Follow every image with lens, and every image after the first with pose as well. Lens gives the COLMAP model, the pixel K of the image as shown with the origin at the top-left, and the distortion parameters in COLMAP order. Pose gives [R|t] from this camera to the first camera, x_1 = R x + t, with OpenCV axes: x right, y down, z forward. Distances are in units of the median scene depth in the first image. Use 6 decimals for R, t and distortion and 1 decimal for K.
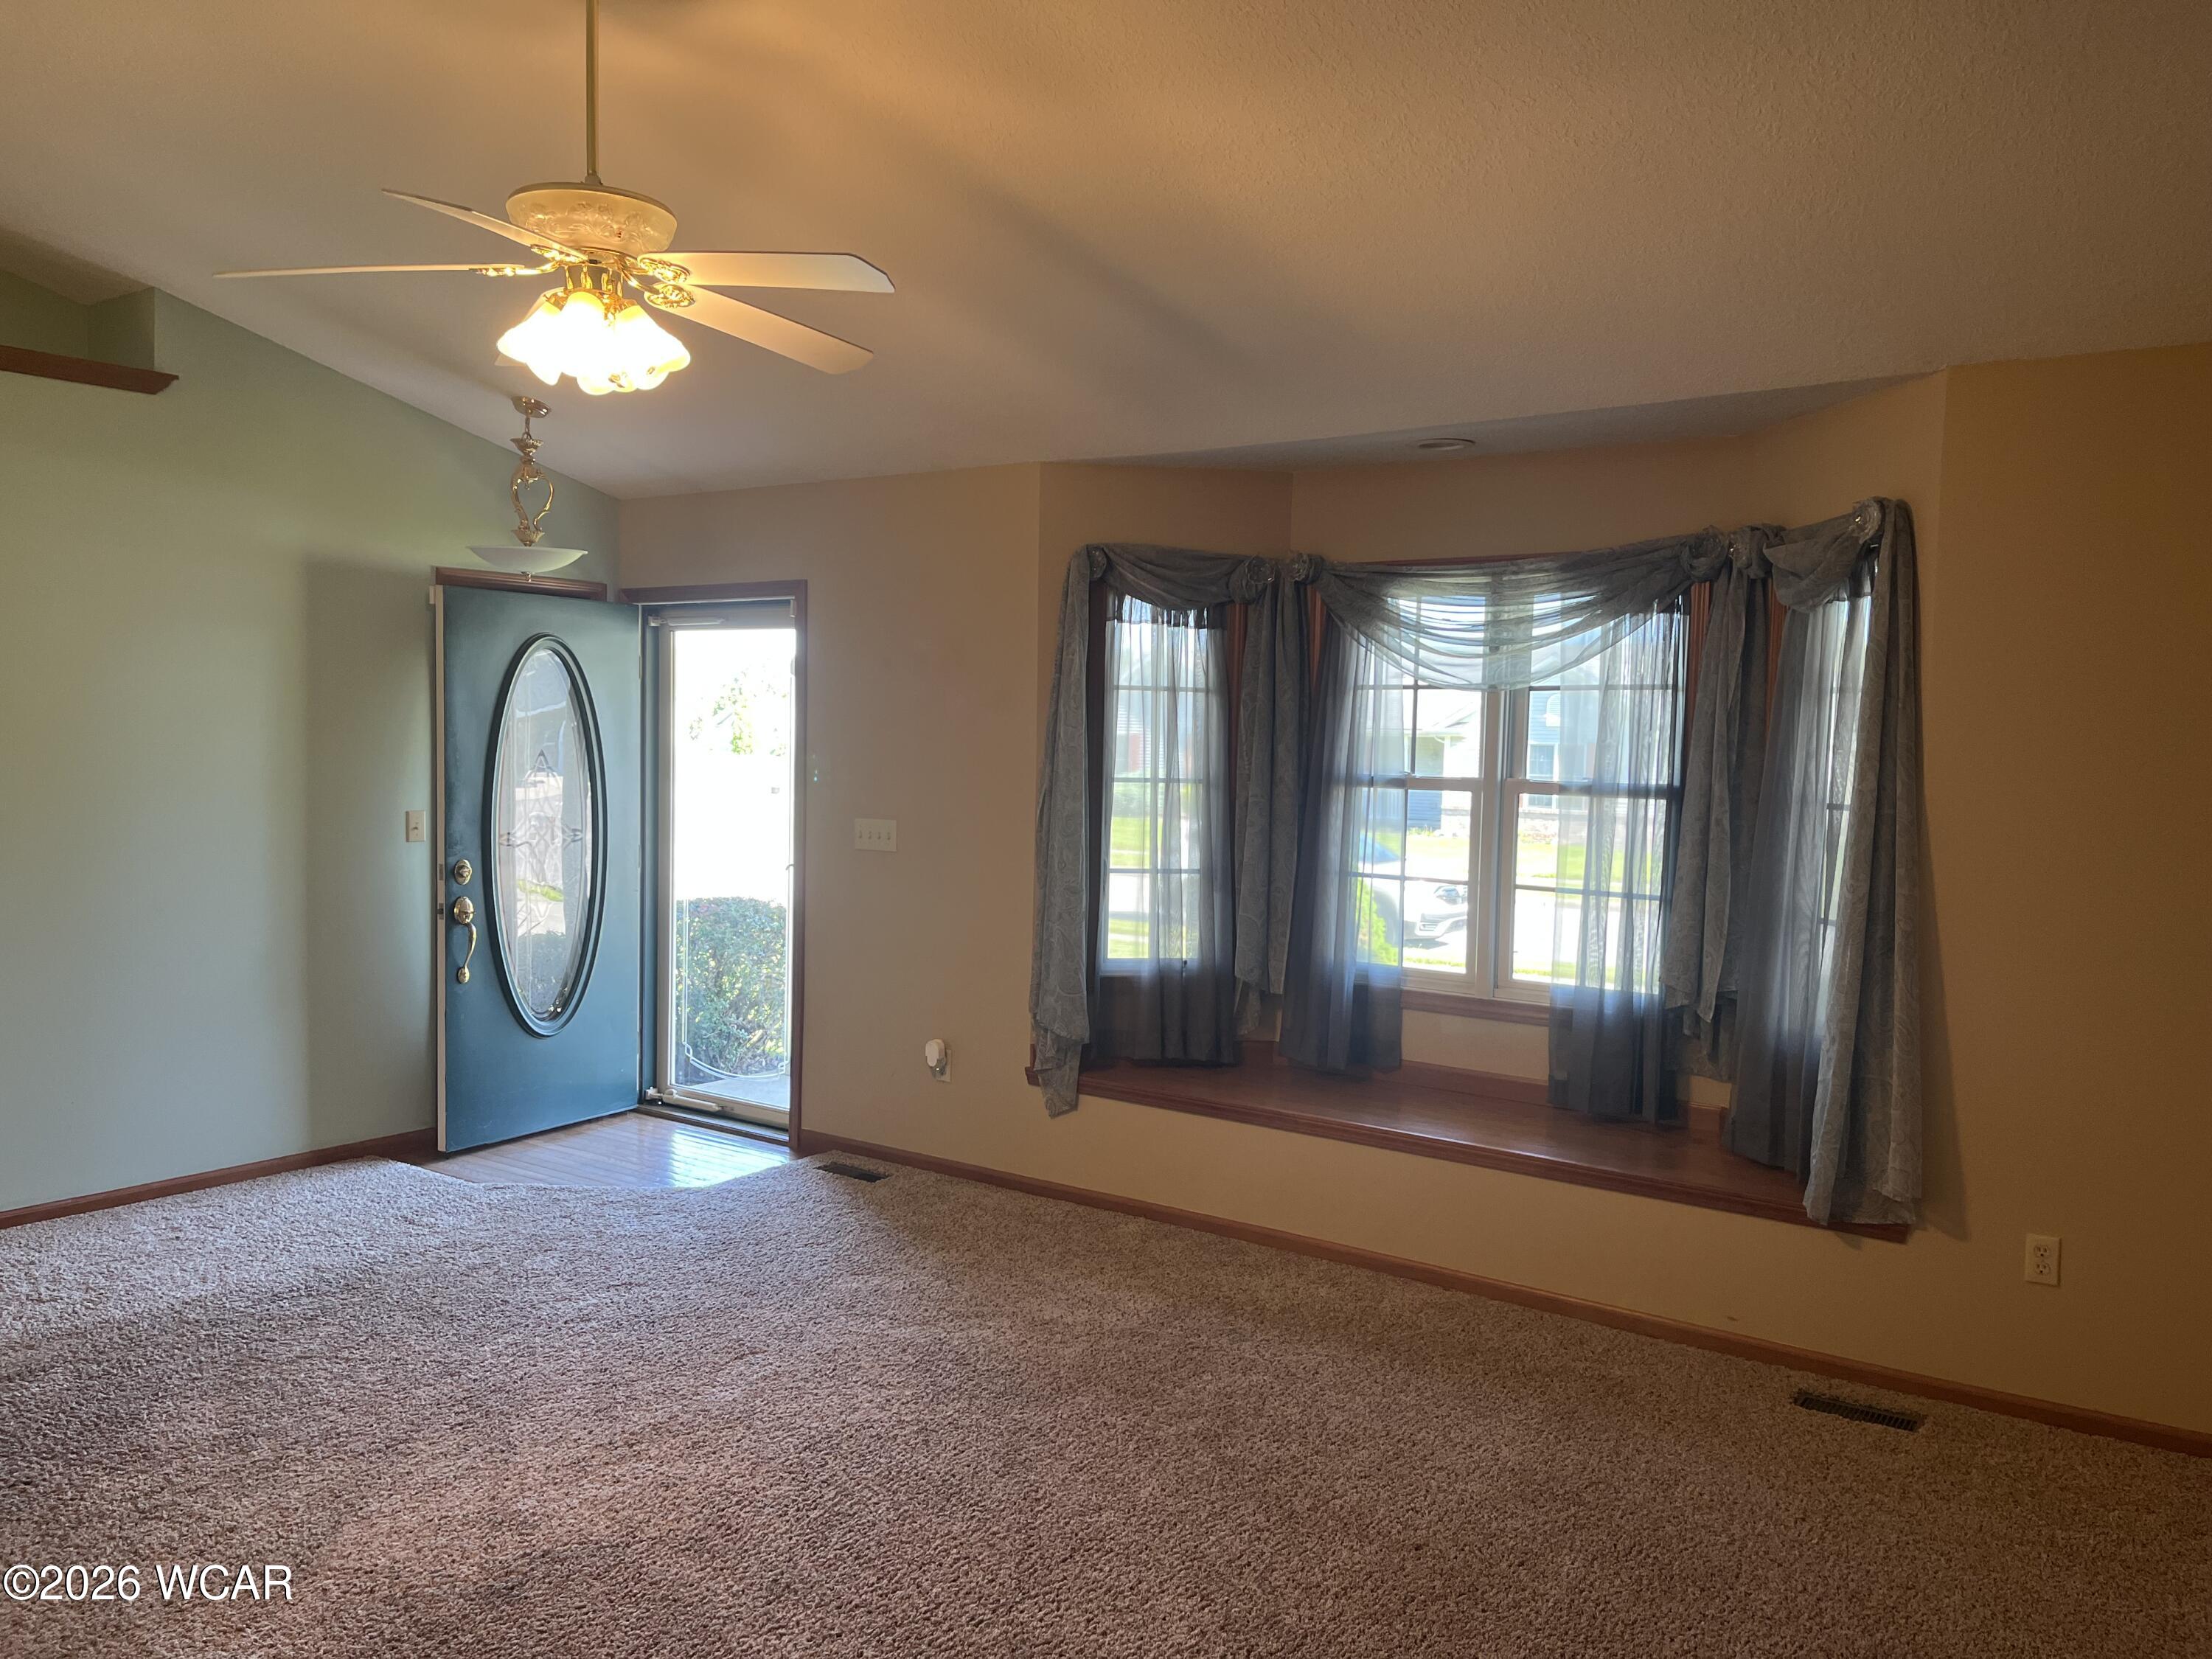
lens RADIAL K [[1671.9, 0, 1114.7], [0, 1671.9, 829.6], [0, 0, 1]] dist [0.033363, -0.020098]
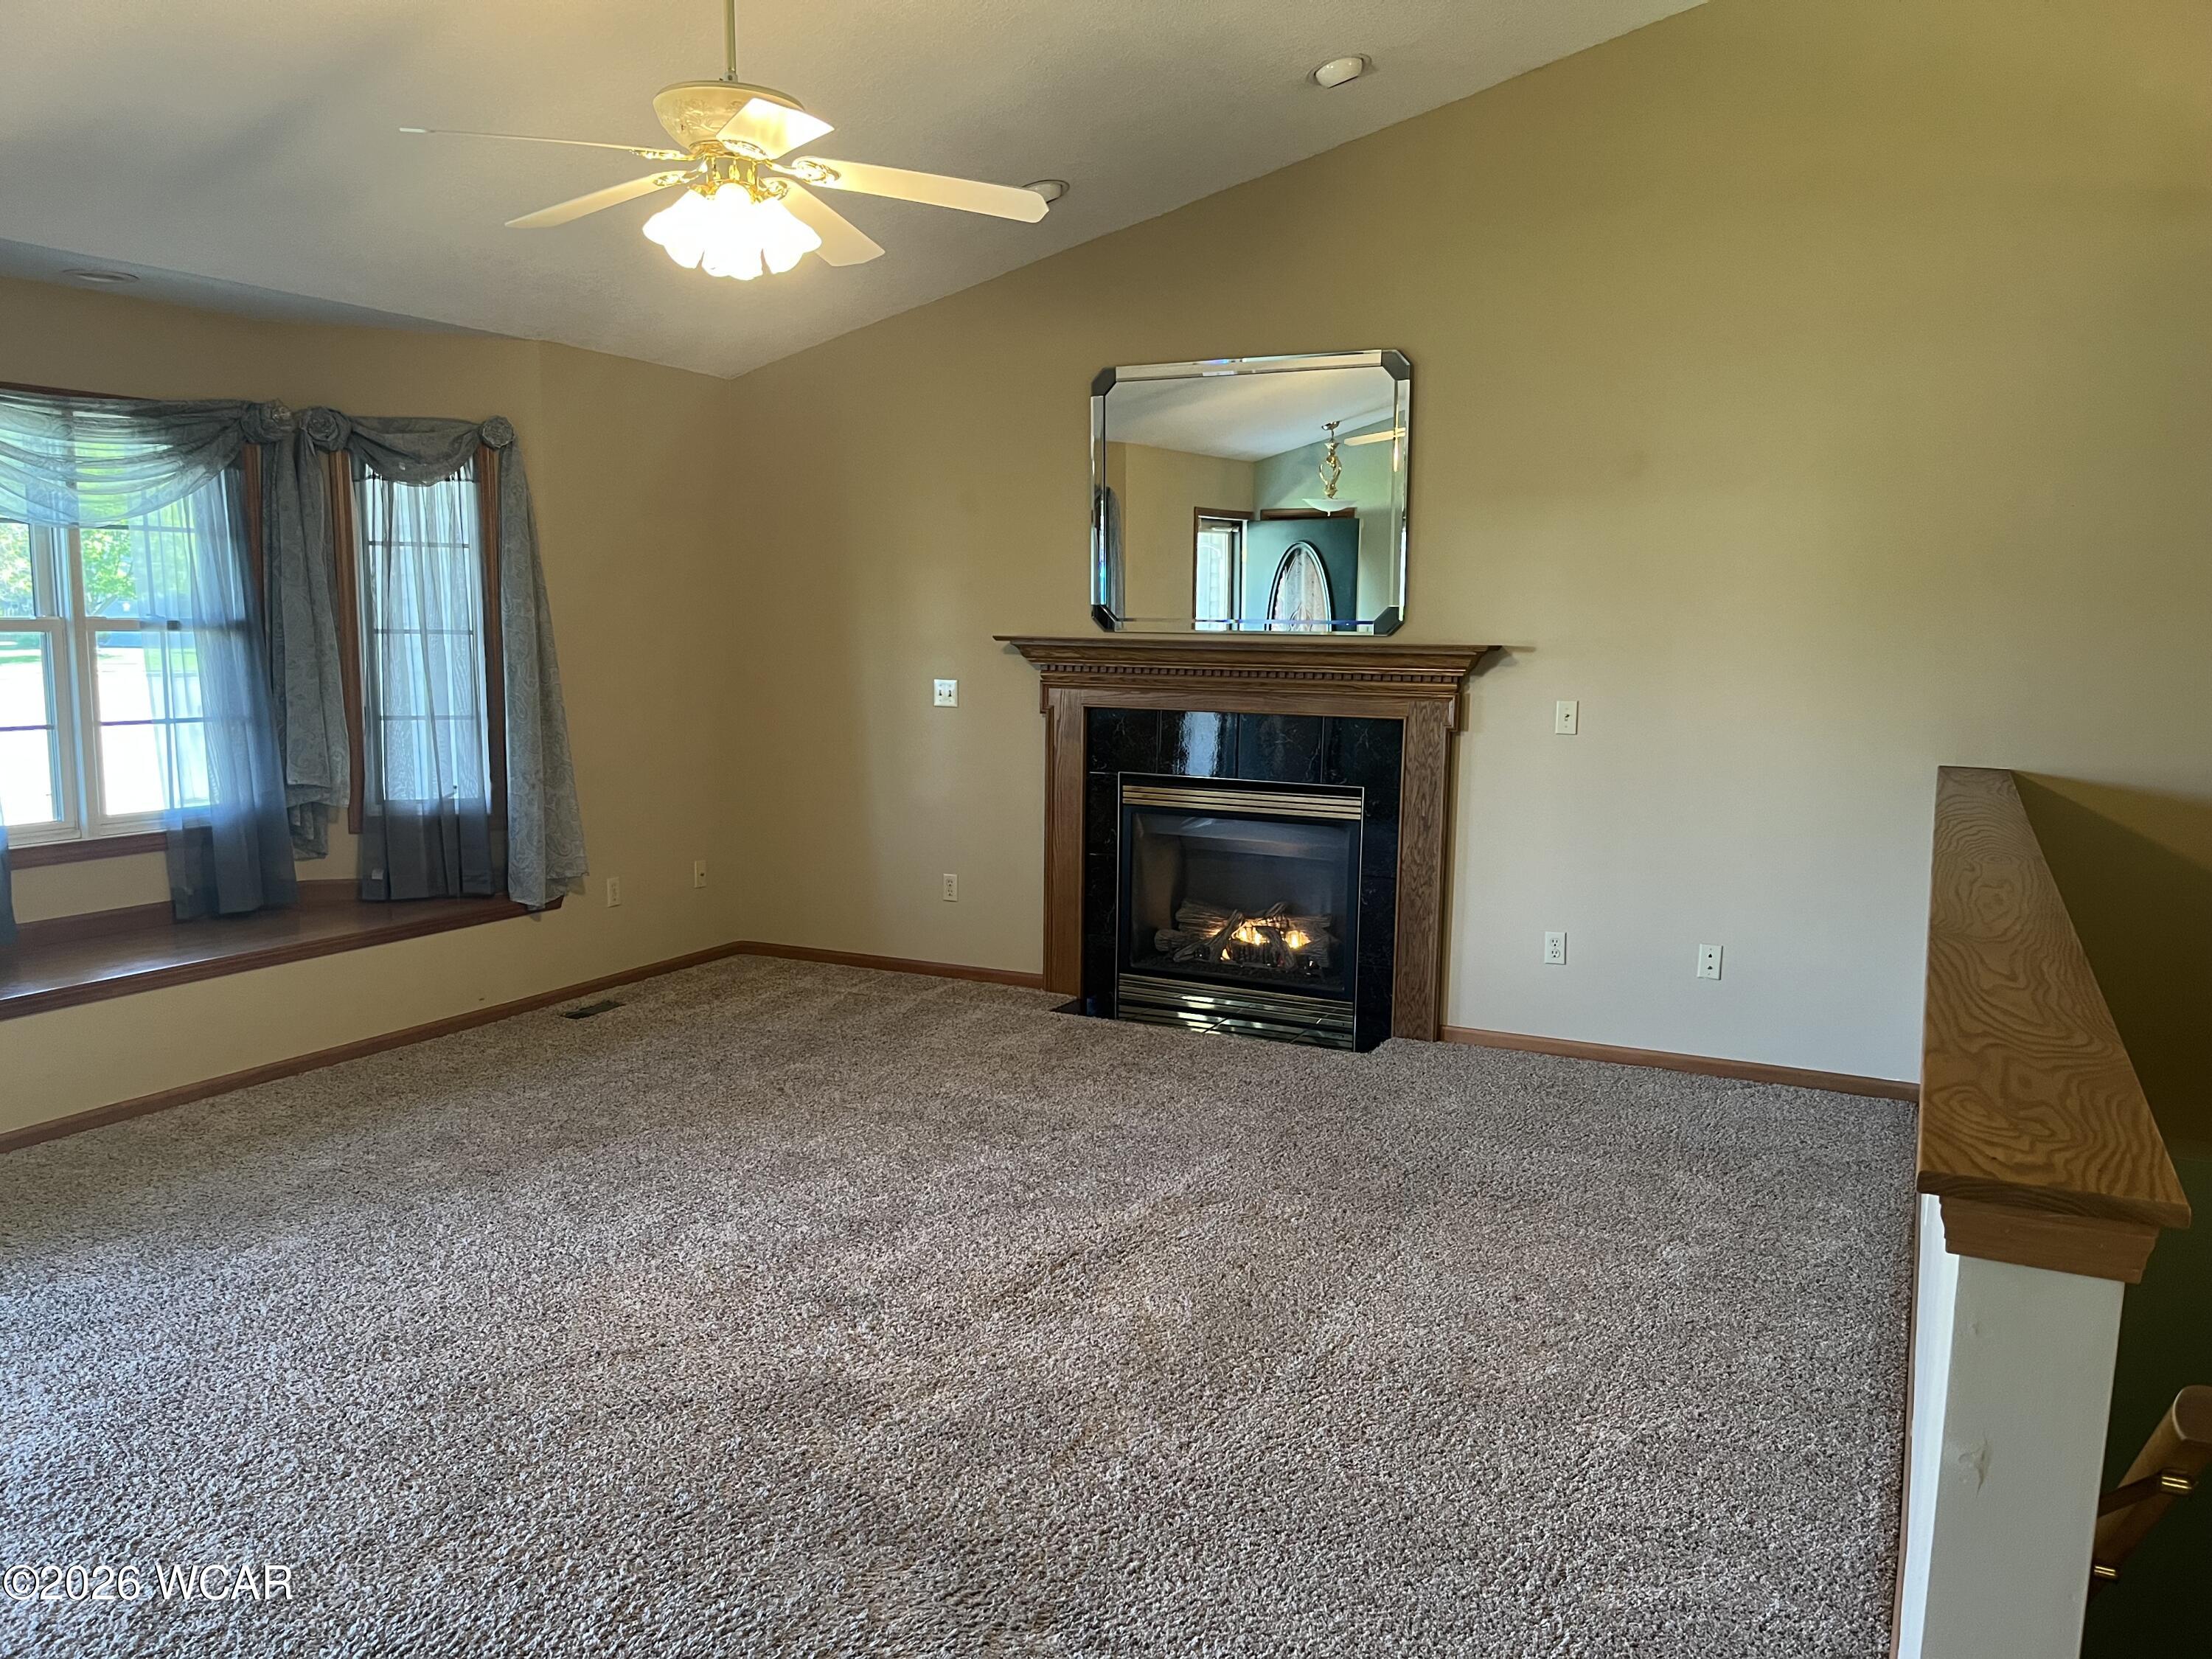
lens RADIAL K [[1671.9, 0, 1112.3], [0, 1671.9, 838.3], [0, 0, 1]] dist [0.033363, -0.020098]
pose [[-0.146389, -0.164789, 0.975405, -0.891416], [0.030528, 0.984805, 0.170959, -0.056180], [-0.988756, 0.054803, -0.139134, 0.560388]]
